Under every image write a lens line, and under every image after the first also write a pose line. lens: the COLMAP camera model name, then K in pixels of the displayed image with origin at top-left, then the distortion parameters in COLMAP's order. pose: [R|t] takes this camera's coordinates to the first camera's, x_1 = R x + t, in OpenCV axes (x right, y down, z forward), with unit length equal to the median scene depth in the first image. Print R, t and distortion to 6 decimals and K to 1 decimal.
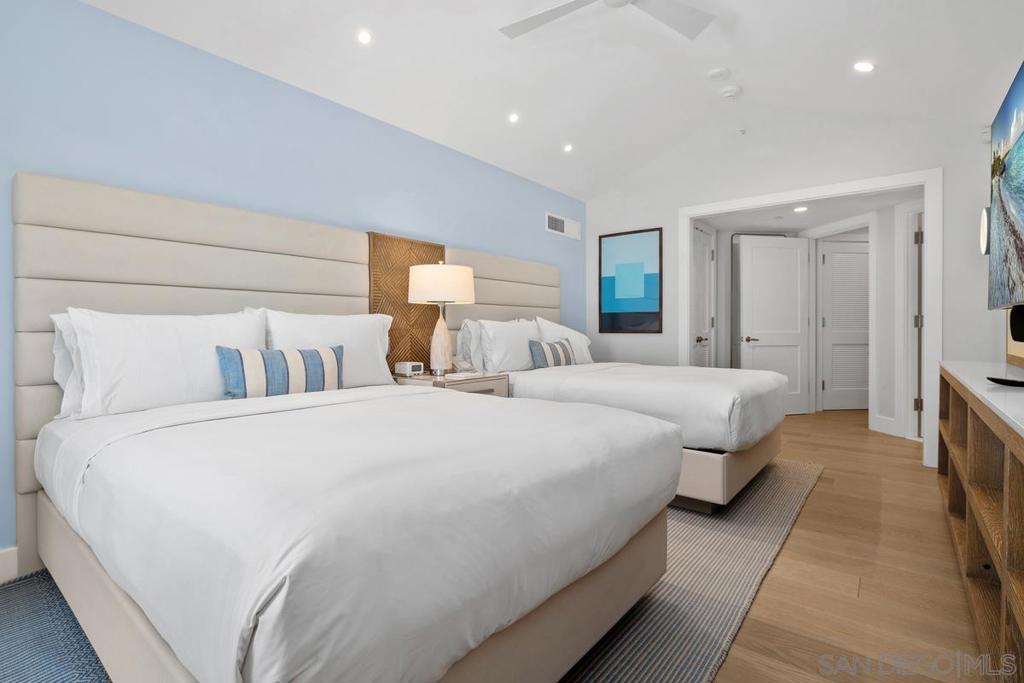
lens RADIAL K [[483.3, 0, 512.9], [0, 483.3, 334.8], [0, 0, 1]] dist [-0.016892, -0.000659]
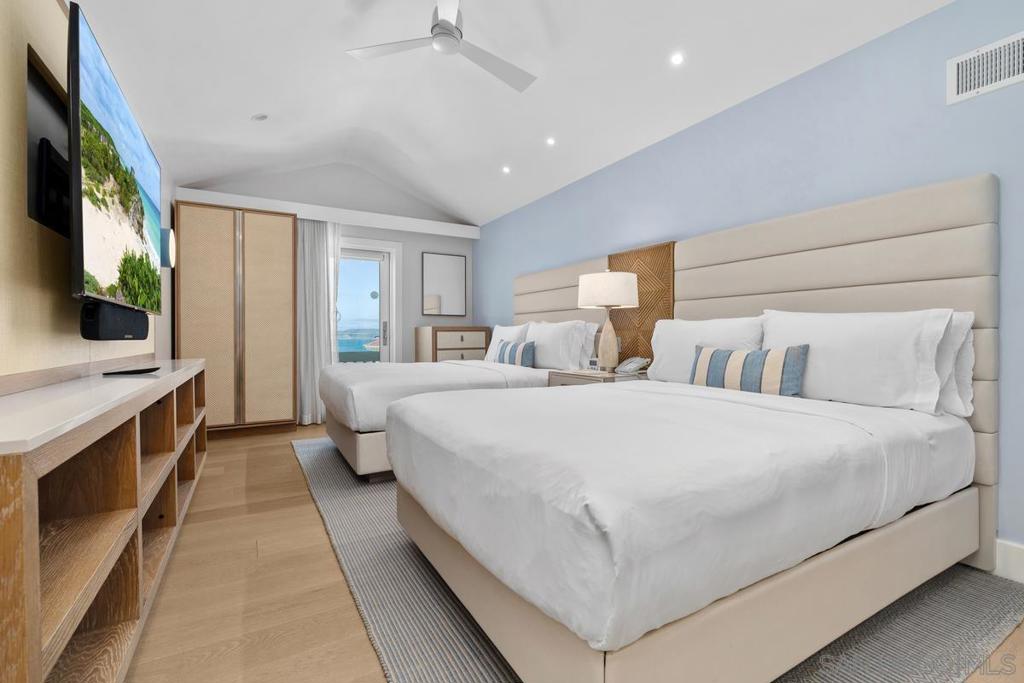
lens RADIAL K [[459.3, 0, 514.1], [0, 459.3, 340.6], [0, 0, 1]] dist [0.003008, 0.000158]
pose [[-0.367027, 0.015212, -0.930086, 0.920730], [-0.001611, 0.999854, 0.016989, -0.009116], [0.930209, 0.007734, -0.366949, 1.194862]]
